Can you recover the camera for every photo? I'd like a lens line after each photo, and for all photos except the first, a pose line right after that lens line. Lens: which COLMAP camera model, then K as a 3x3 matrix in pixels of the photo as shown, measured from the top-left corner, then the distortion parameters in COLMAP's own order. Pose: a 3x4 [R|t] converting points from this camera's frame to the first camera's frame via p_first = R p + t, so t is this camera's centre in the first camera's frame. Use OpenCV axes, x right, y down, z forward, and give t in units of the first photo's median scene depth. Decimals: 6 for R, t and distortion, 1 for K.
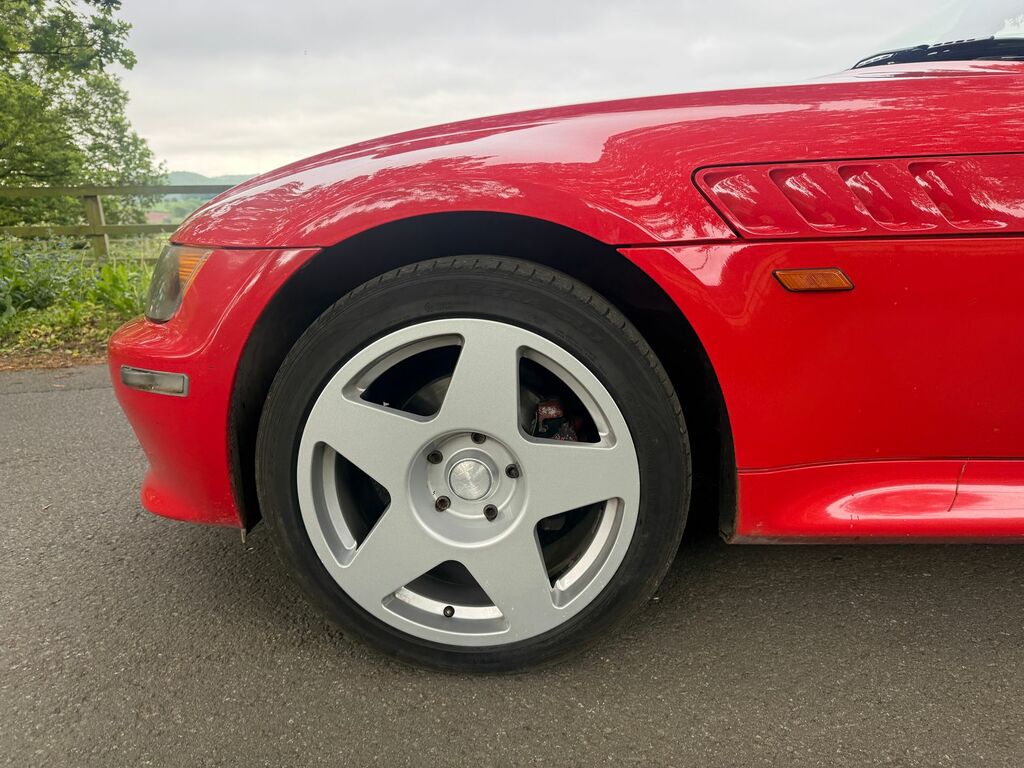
lens RADIAL K [[723.2, 0, 509.5], [0, 723.2, 380.1], [0, 0, 1]] dist [0.002281, -0.004554]
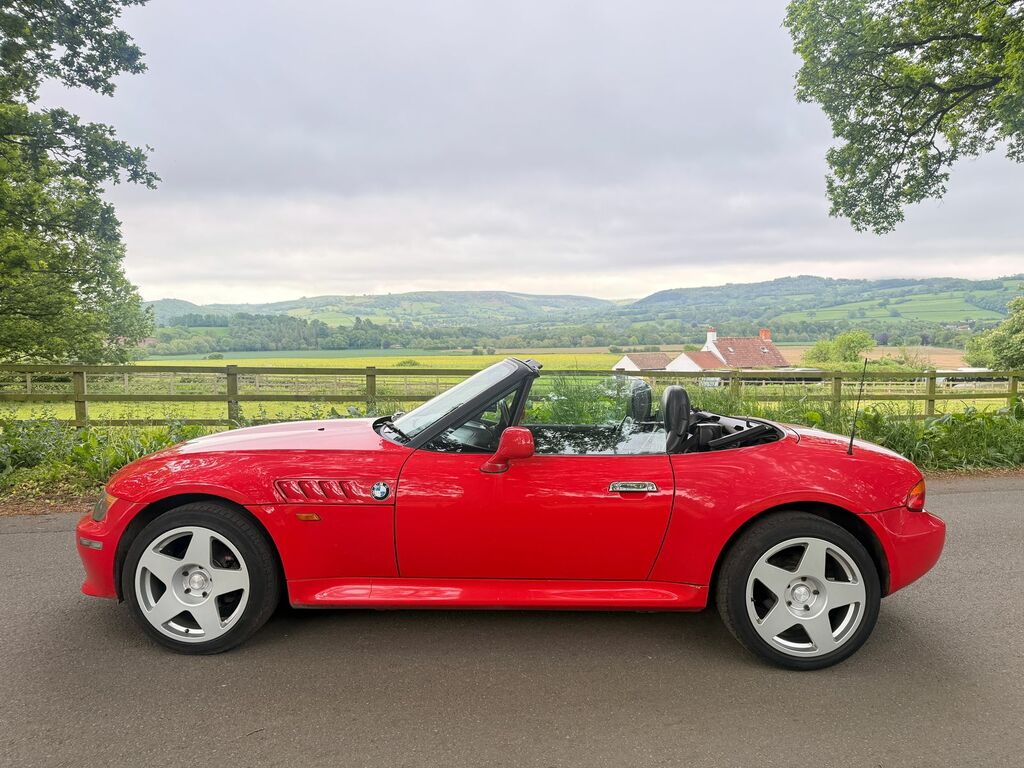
lens RADIAL K [[731.8, 0, 509.6], [0, 731.8, 370.6], [0, 0, 1]] dist [0.002512, 0.003498]
pose [[0.999368, 0.028813, 0.020798, 0.255220], [-0.024328, 0.981370, -0.190580, -0.037337], [-0.025902, 0.189954, 0.981451, -0.475323]]
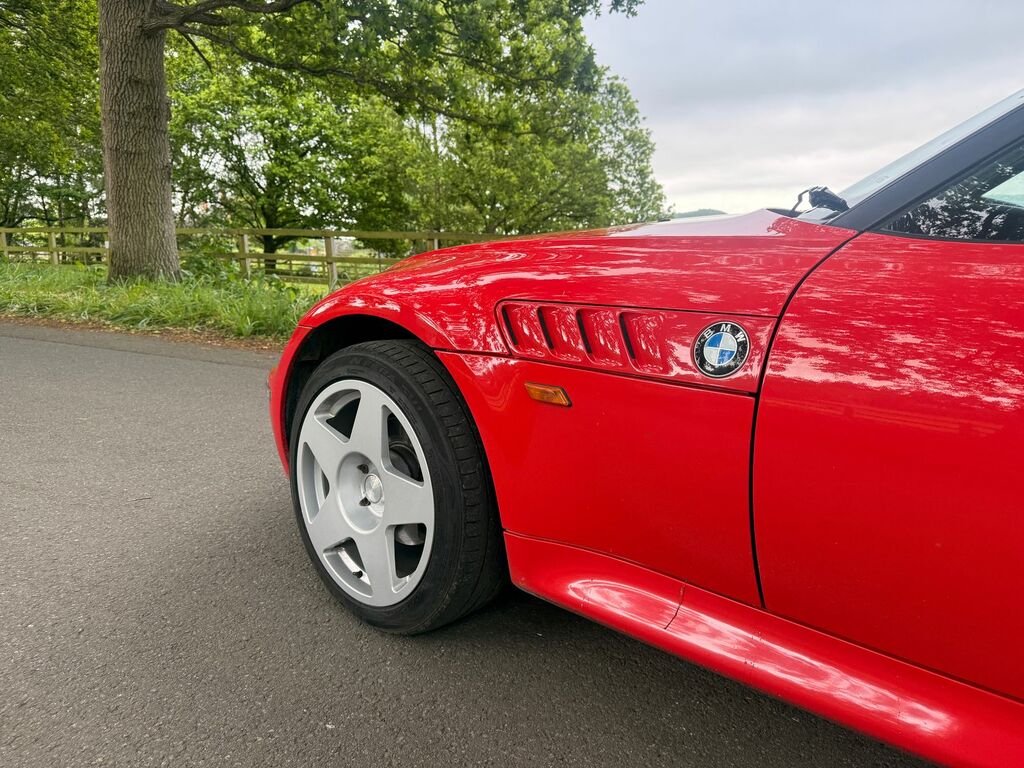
lens RADIAL K [[725.6, 0, 509.9], [0, 725.6, 364.3], [0, 0, 1]] dist [0.138972, -0.215068]
pose [[0.778685, 0.138655, -0.611902, 0.243521], [-0.182960, 0.983069, -0.010068, -0.034798], [0.600146, 0.119793, 0.790869, -0.014406]]
